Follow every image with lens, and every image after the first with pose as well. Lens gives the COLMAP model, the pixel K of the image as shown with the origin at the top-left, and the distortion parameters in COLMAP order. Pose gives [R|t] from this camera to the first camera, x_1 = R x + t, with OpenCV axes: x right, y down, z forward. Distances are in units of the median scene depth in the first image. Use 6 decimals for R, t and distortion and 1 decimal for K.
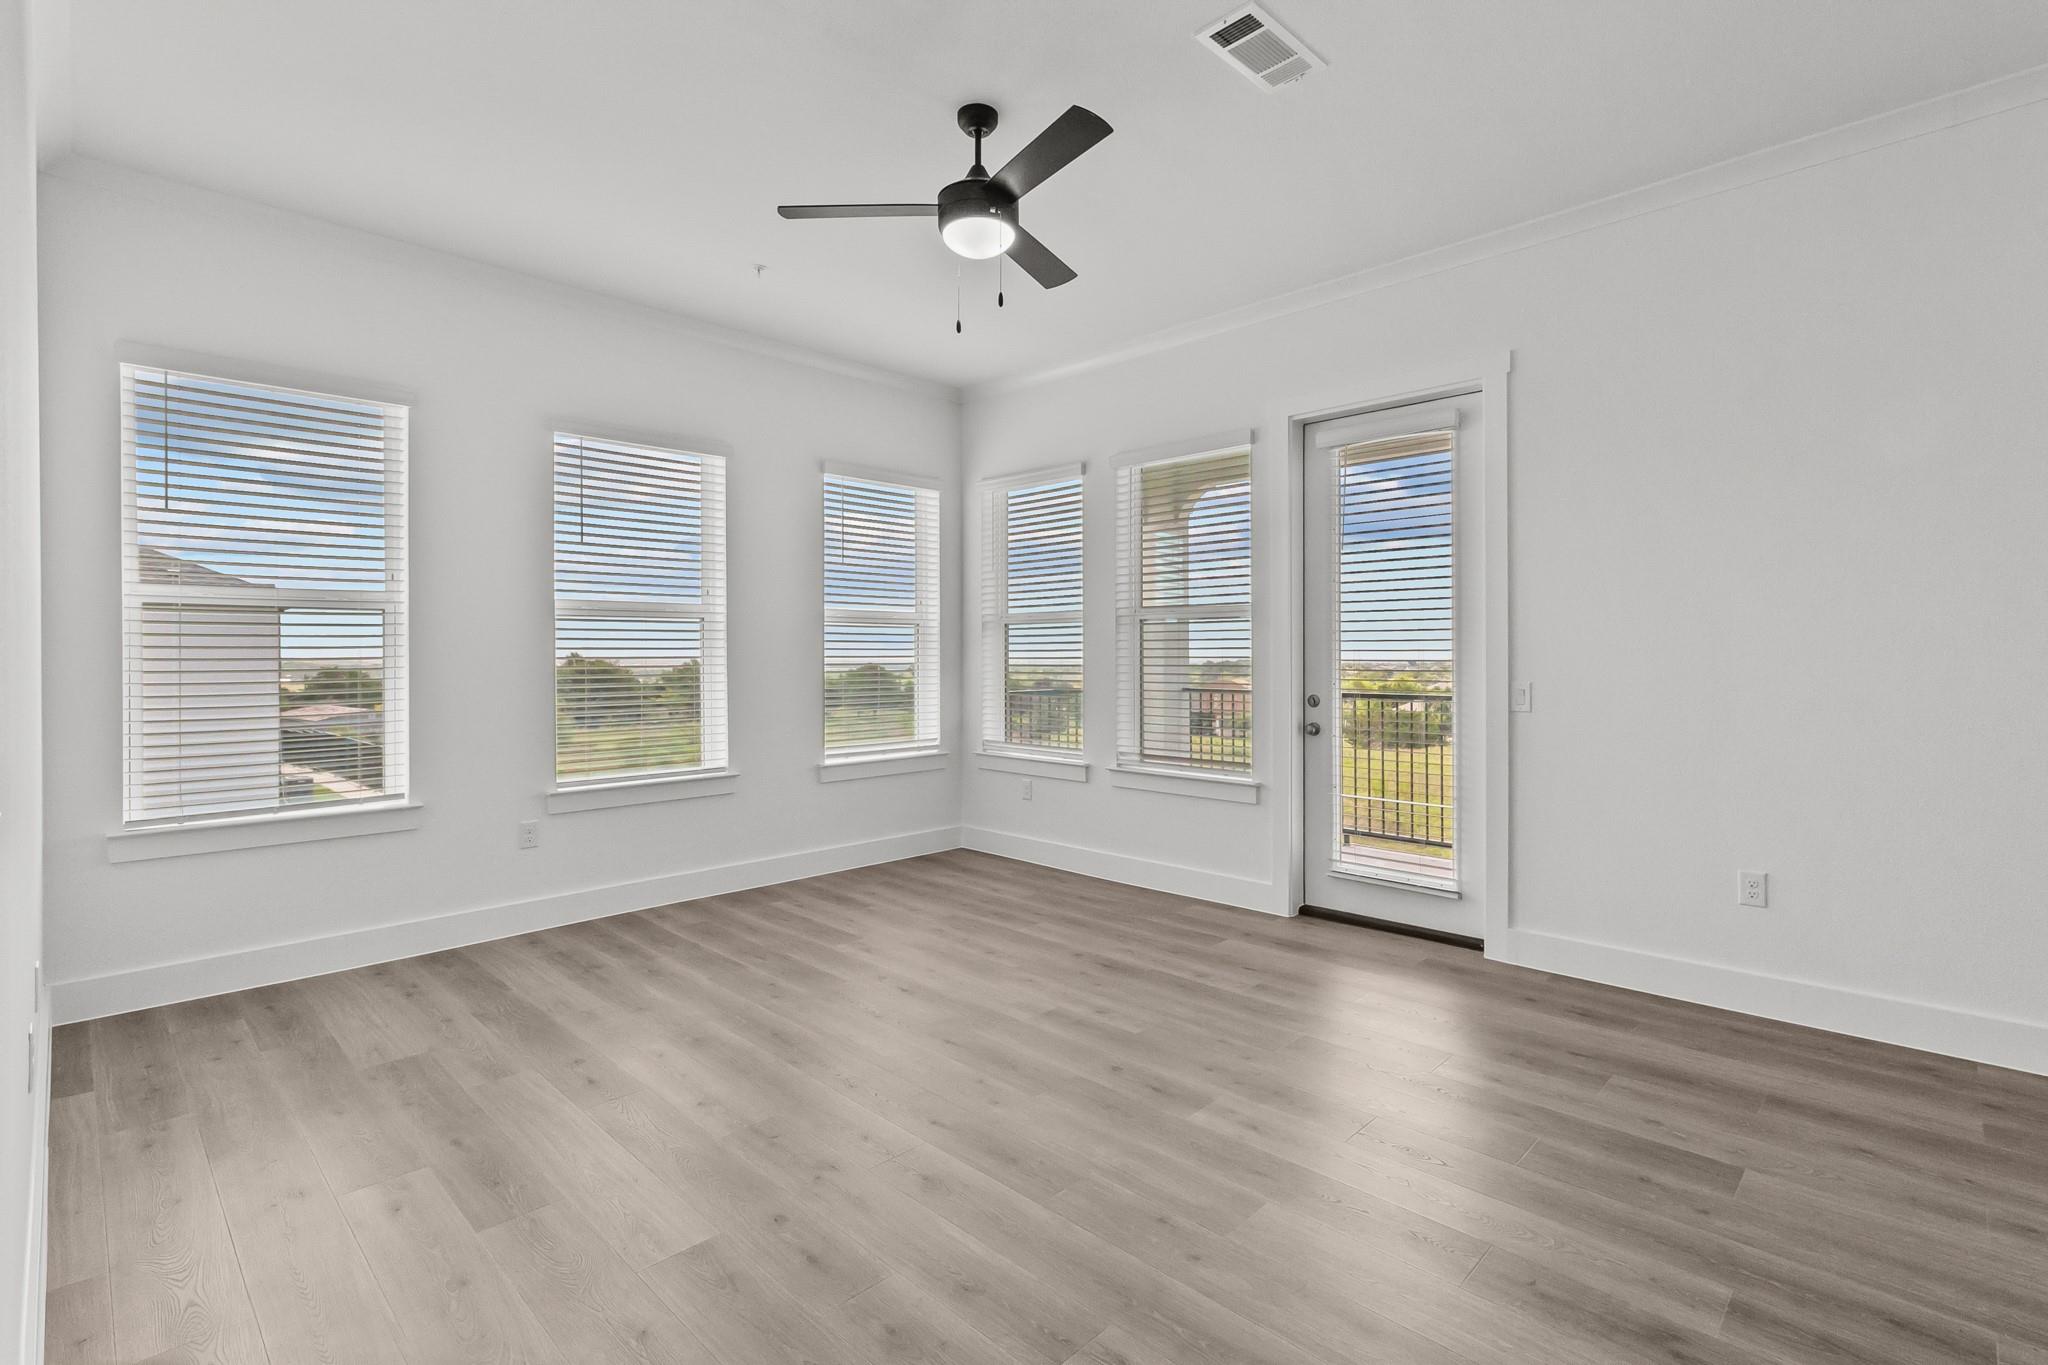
lens RADIAL K [[944.8, 0, 1036.7], [0, 944.8, 664.5], [0, 0, 1]] dist [0.000591, 0.000176]
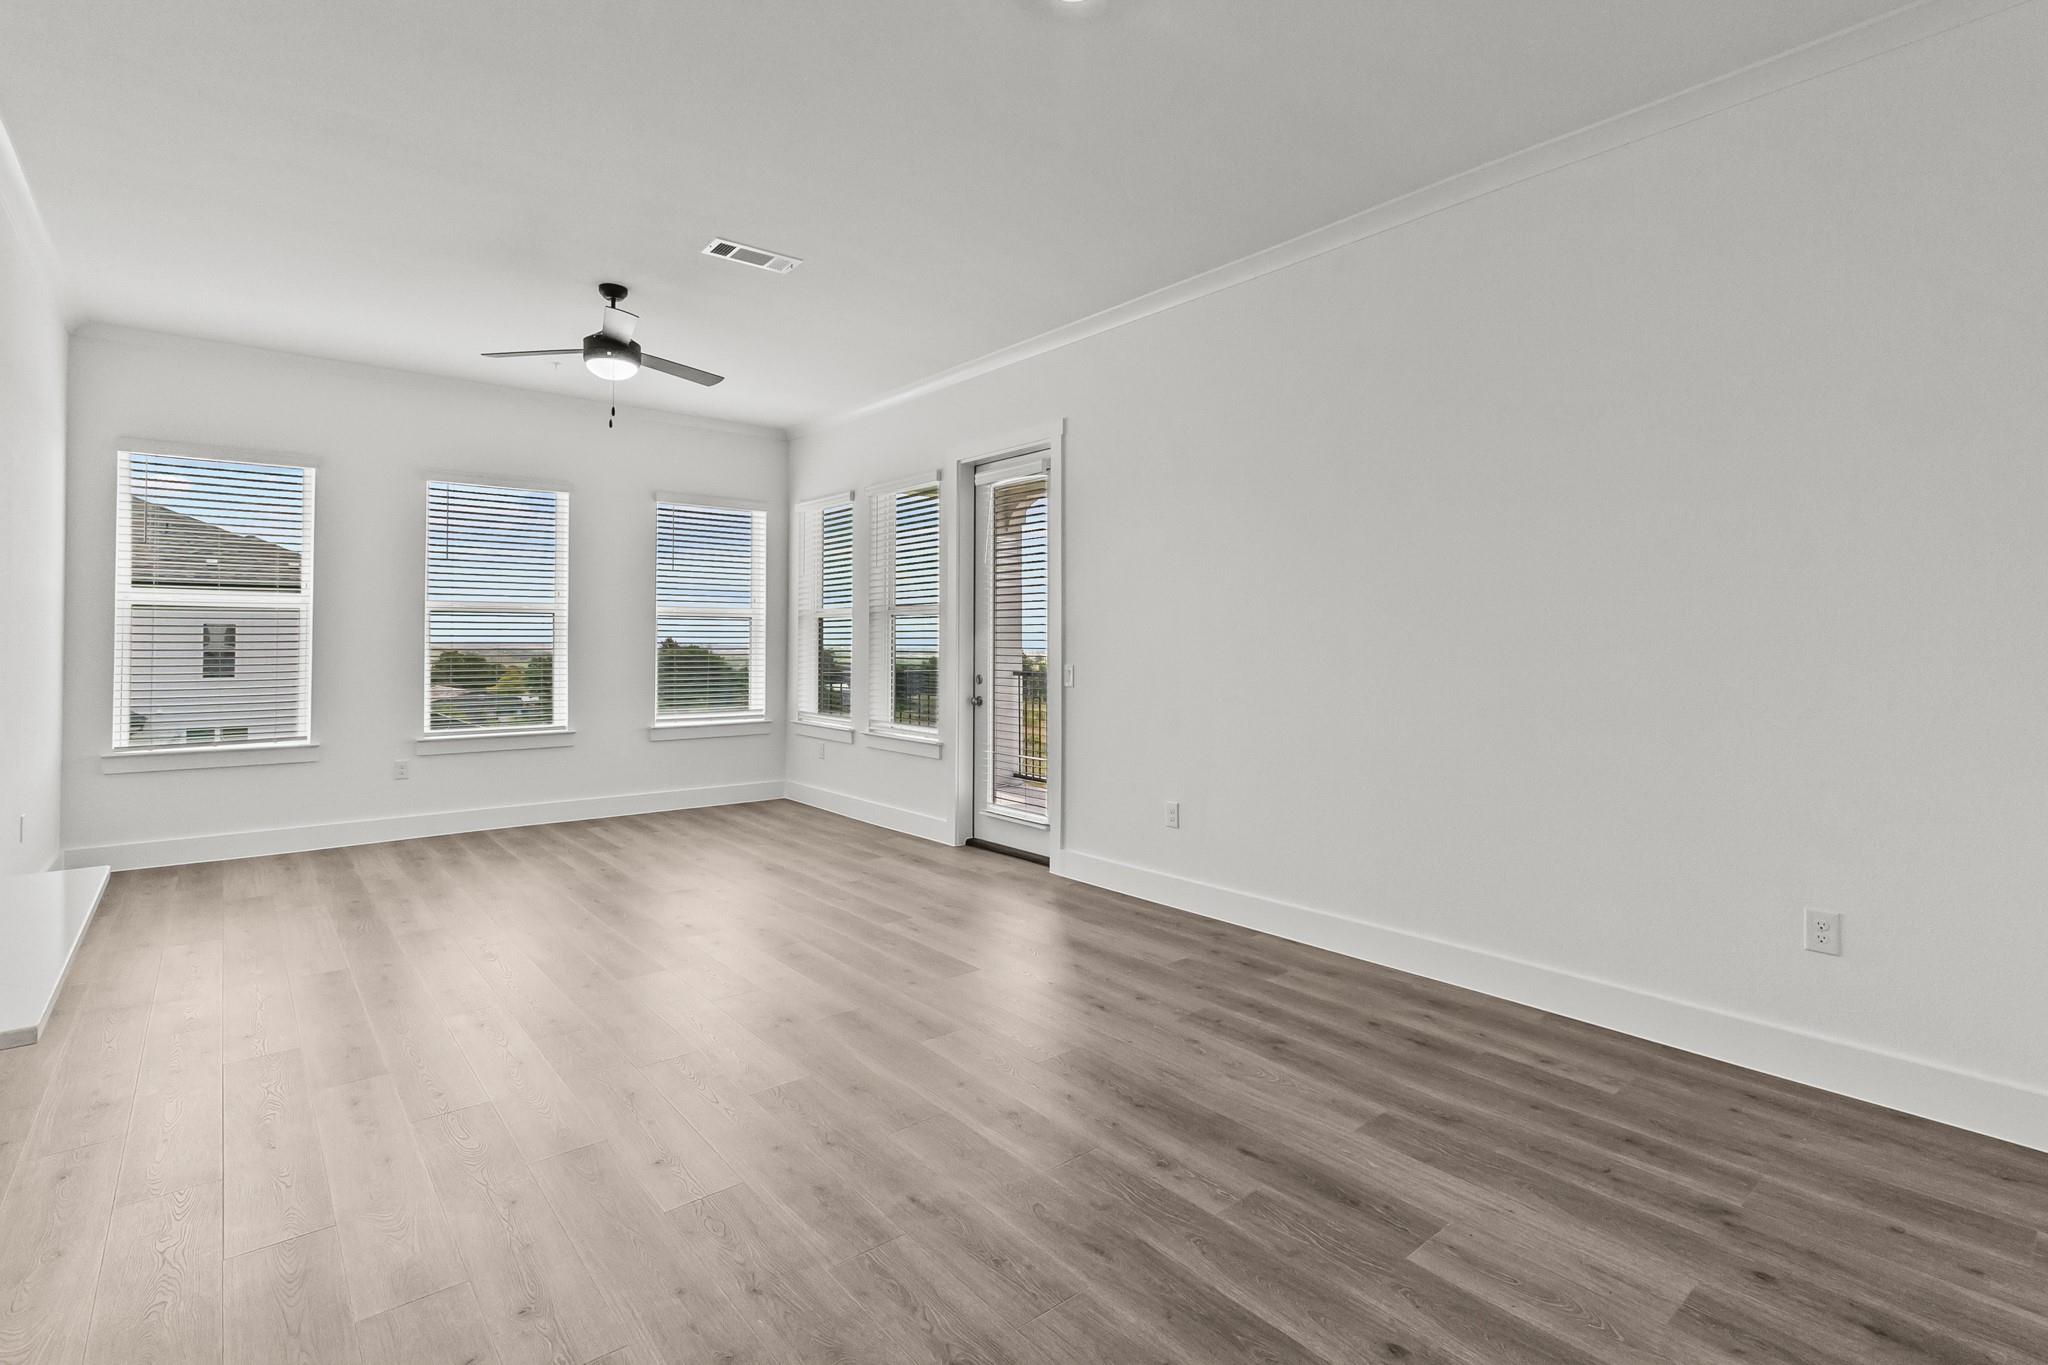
lens RADIAL K [[961.7, 0, 1034.2], [0, 961.7, 635.3], [0, 0, 1]] dist [0.000119, 0.000256]
pose [[0.994900, 0.004600, -0.100758, 0.547315], [-0.006513, 0.999805, -0.018666, 0.002750], [0.100652, 0.019227, 0.994736, -0.329060]]
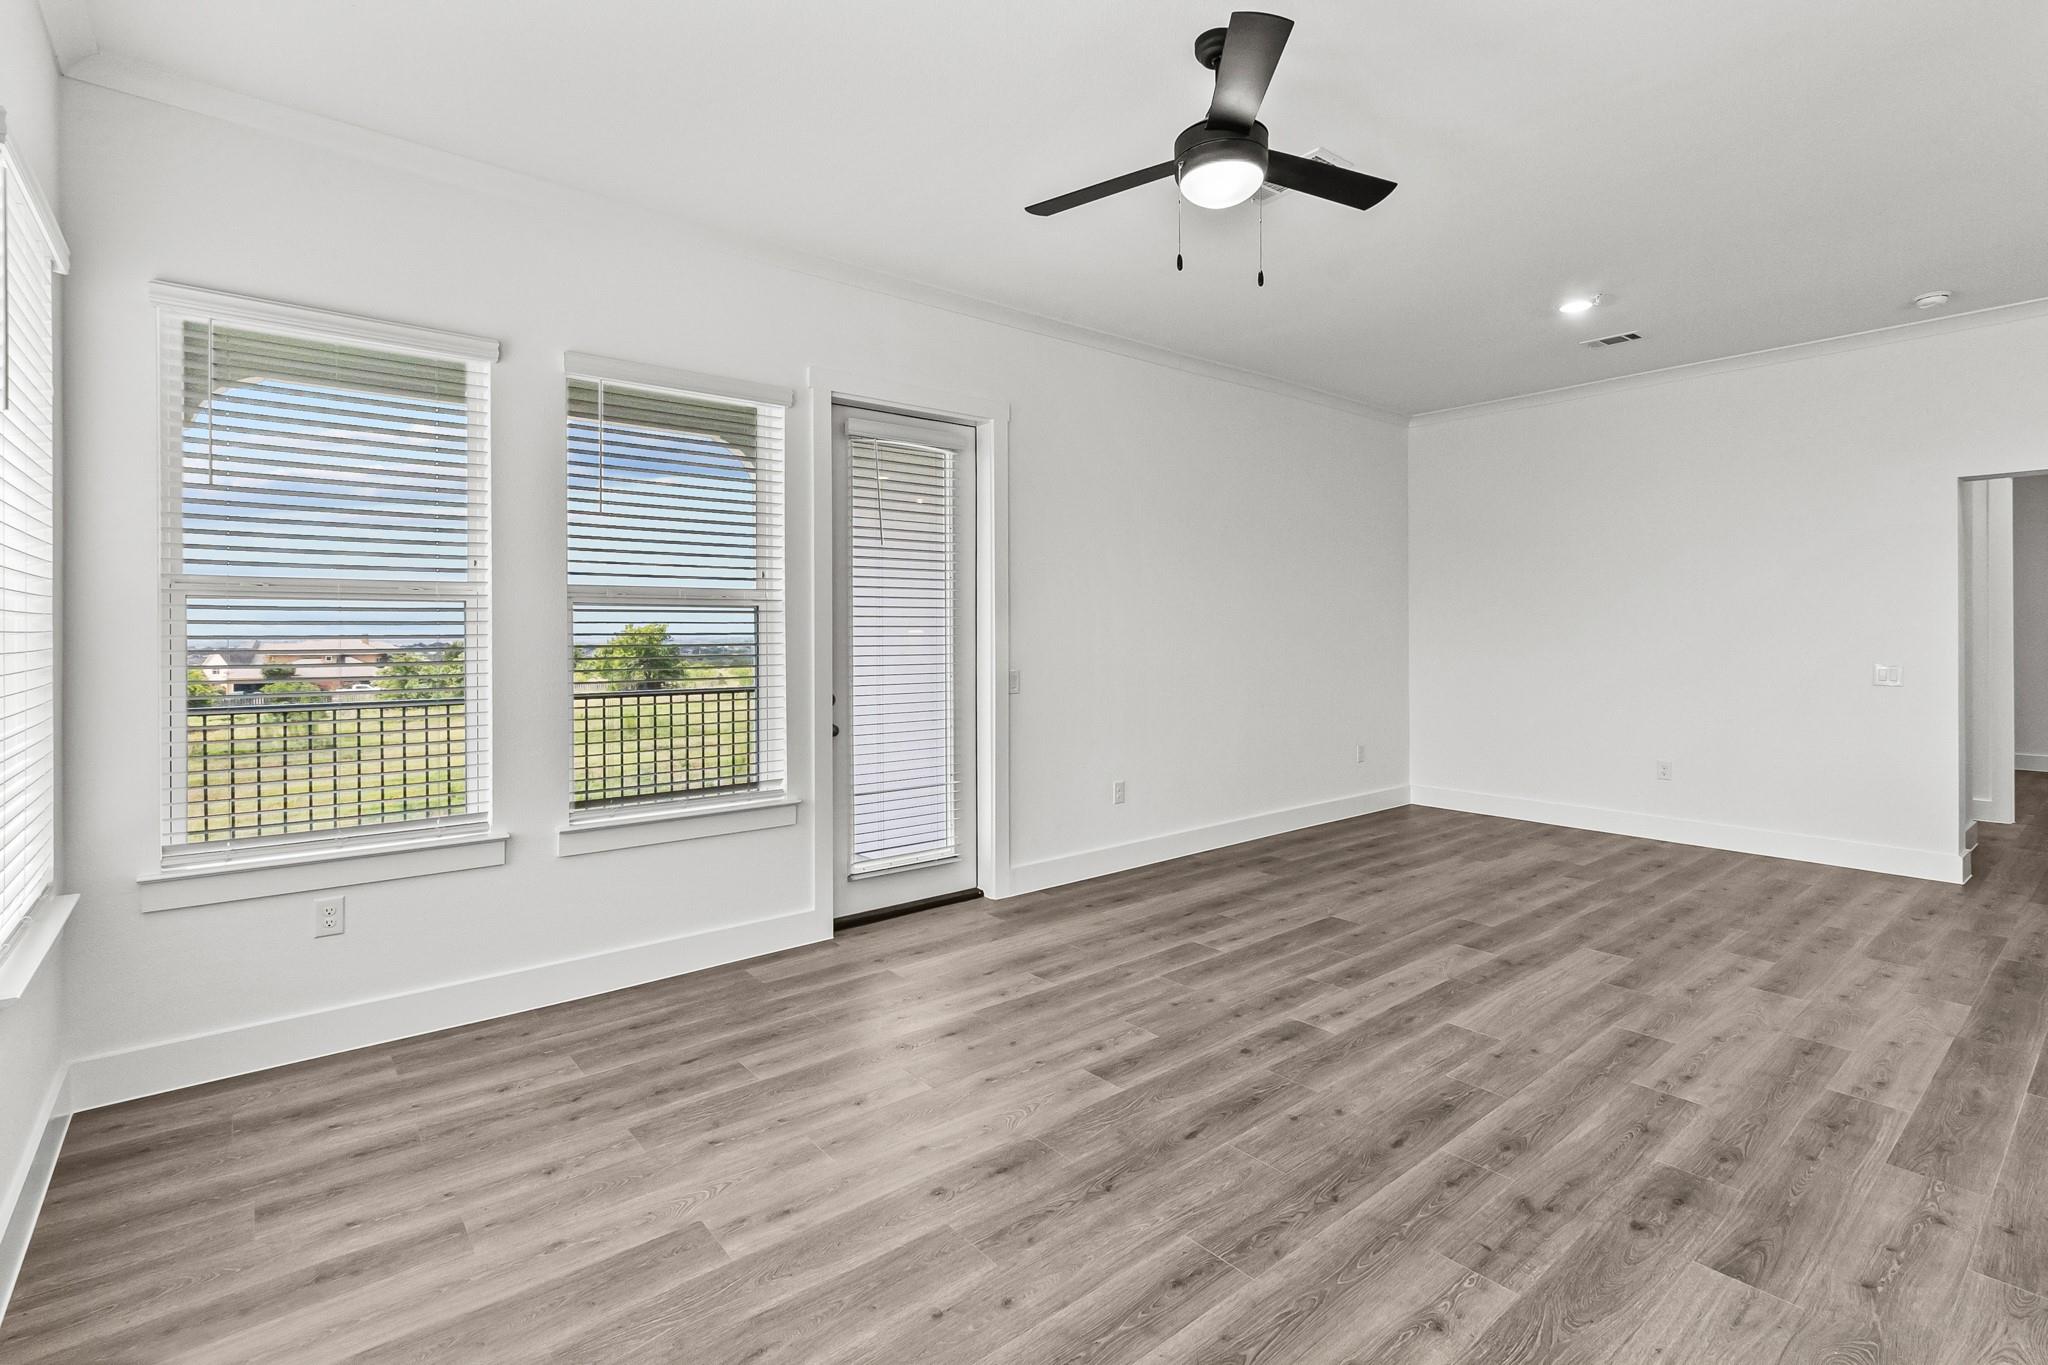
lens RADIAL K [[952.6, 0, 1023.2], [0, 952.6, 634.4], [0, 0, 1]] dist [0.001498, 0.000137]
pose [[0.110500, -0.001365, 0.993875, -0.678537], [0.014335, 0.999897, -0.000221, -0.025149], [-0.993773, 0.014272, 0.110508, 0.768434]]
